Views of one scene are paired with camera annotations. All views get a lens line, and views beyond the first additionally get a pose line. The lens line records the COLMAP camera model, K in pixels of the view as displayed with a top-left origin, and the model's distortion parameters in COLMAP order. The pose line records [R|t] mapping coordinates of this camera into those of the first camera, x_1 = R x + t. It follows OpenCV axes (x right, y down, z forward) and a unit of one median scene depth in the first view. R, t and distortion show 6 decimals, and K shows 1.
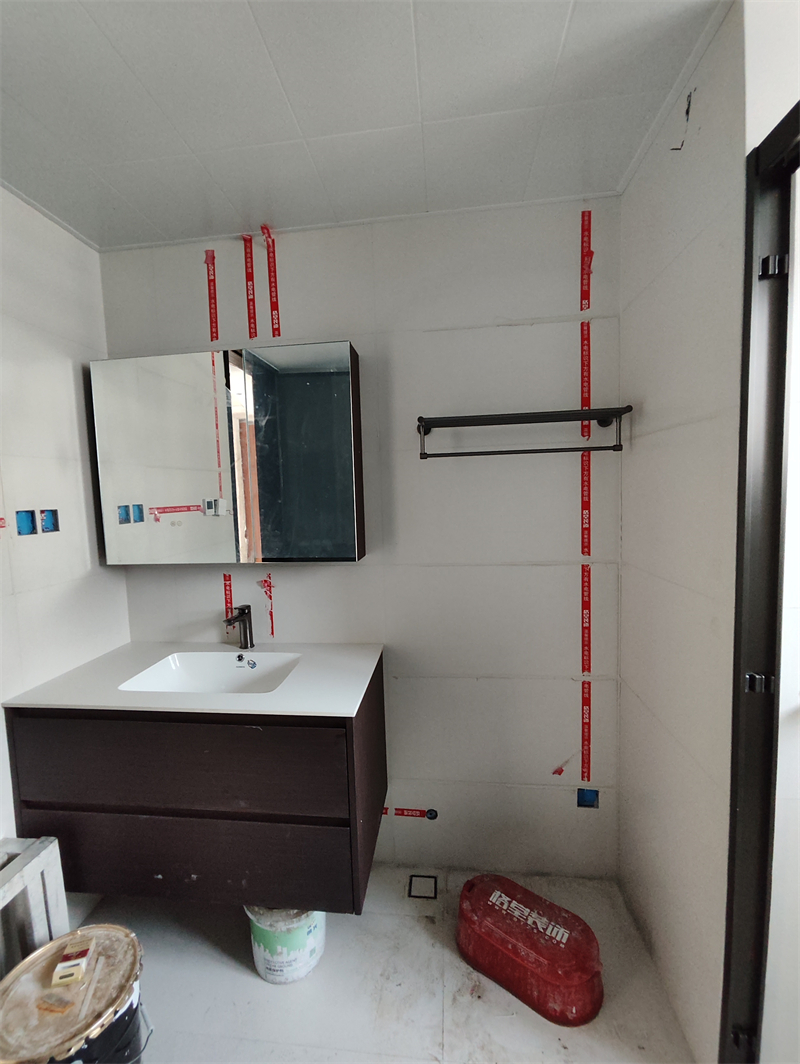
lens RADIAL K [[483.3, 0, 383.9], [0, 483.3, 532.5], [0, 0, 1]] dist [-0.001651, -0.000218]
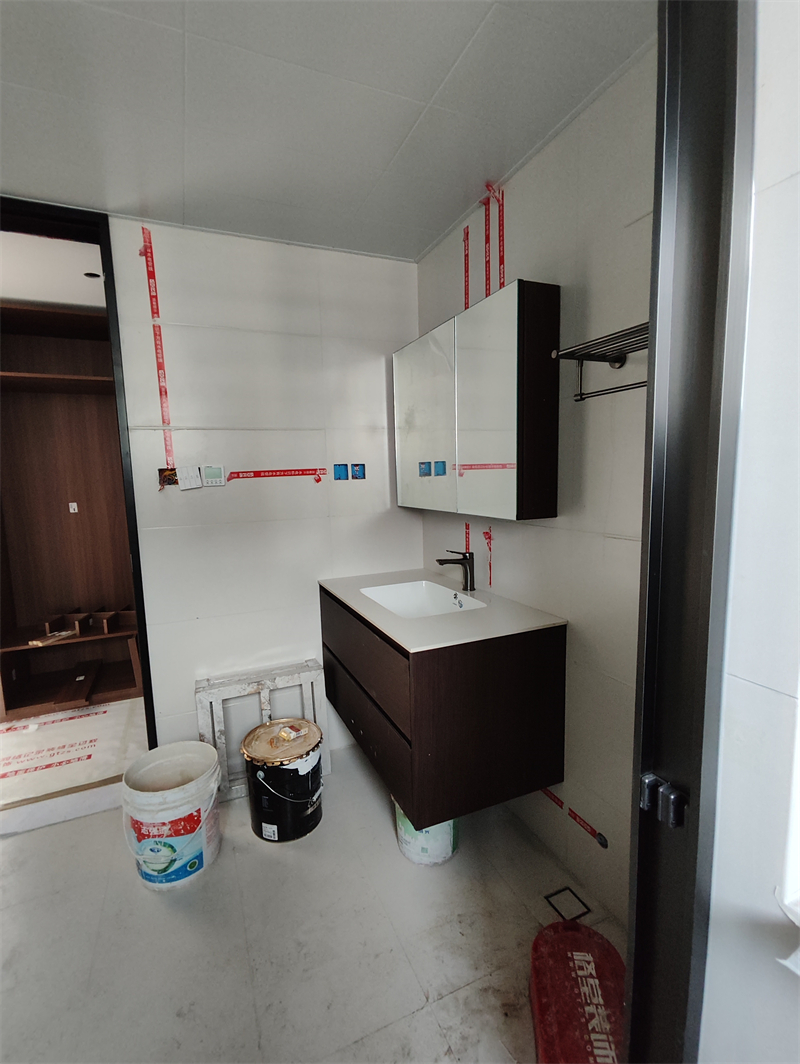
lens RADIAL K [[480.7, 0, 380.7], [0, 480.7, 533.9], [0, 0, 1]] dist [0.002545, 0.000488]
pose [[0.498120, 0.125812, -0.857932, 0.599202], [-0.059070, 0.992043, 0.111183, -0.002019], [0.865094, -0.004705, 0.501588, 0.291565]]
